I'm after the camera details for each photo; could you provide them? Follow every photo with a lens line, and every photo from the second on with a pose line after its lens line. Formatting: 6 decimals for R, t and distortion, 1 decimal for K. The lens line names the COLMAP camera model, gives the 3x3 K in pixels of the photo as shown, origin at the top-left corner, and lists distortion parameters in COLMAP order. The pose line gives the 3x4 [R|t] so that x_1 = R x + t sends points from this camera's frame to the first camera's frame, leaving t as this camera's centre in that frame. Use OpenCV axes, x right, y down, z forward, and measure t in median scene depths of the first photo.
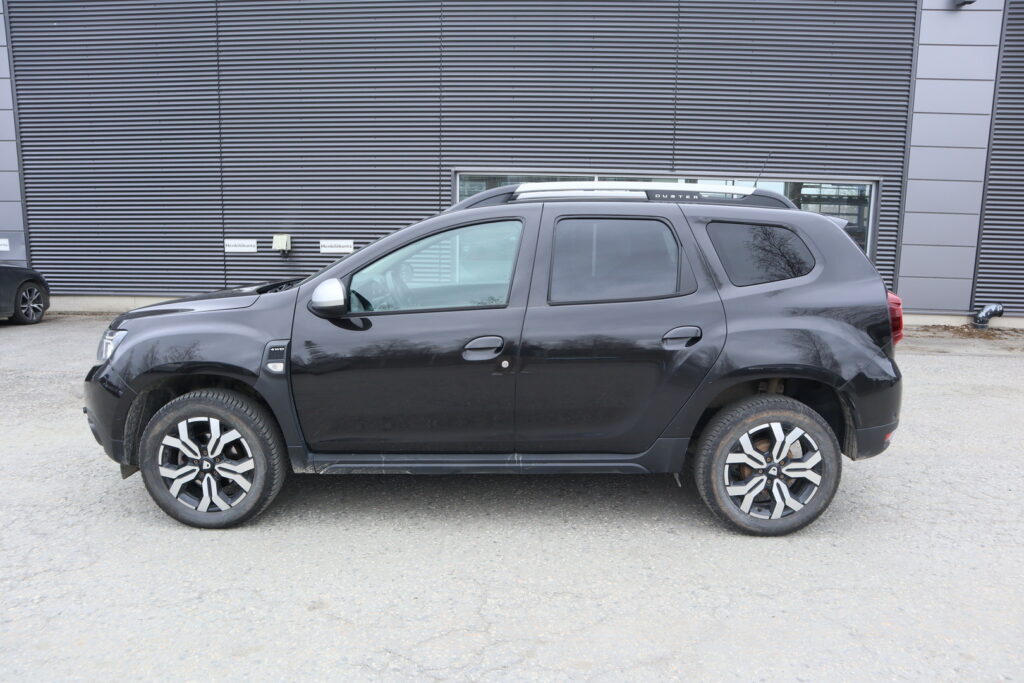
lens RADIAL K [[735.9, 0, 511.2], [0, 735.9, 346.1], [0, 0, 1]] dist [-0.078804, 0.013511]
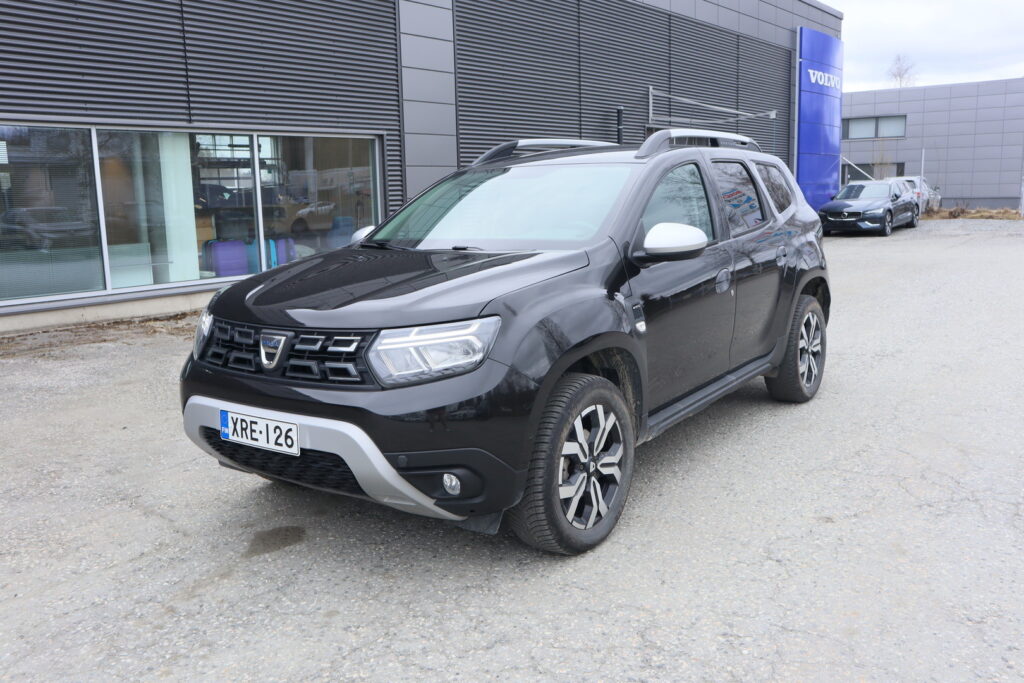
lens RADIAL K [[921.1, 0, 512.5], [0, 921.1, 341.7], [0, 0, 1]] dist [-0.058319, 0.008227]
pose [[0.552208, -0.164944, 0.817227, -1.274670], [0.173573, 0.981500, 0.080816, -0.067707], [-0.815438, 0.097221, 0.570622, 0.479721]]
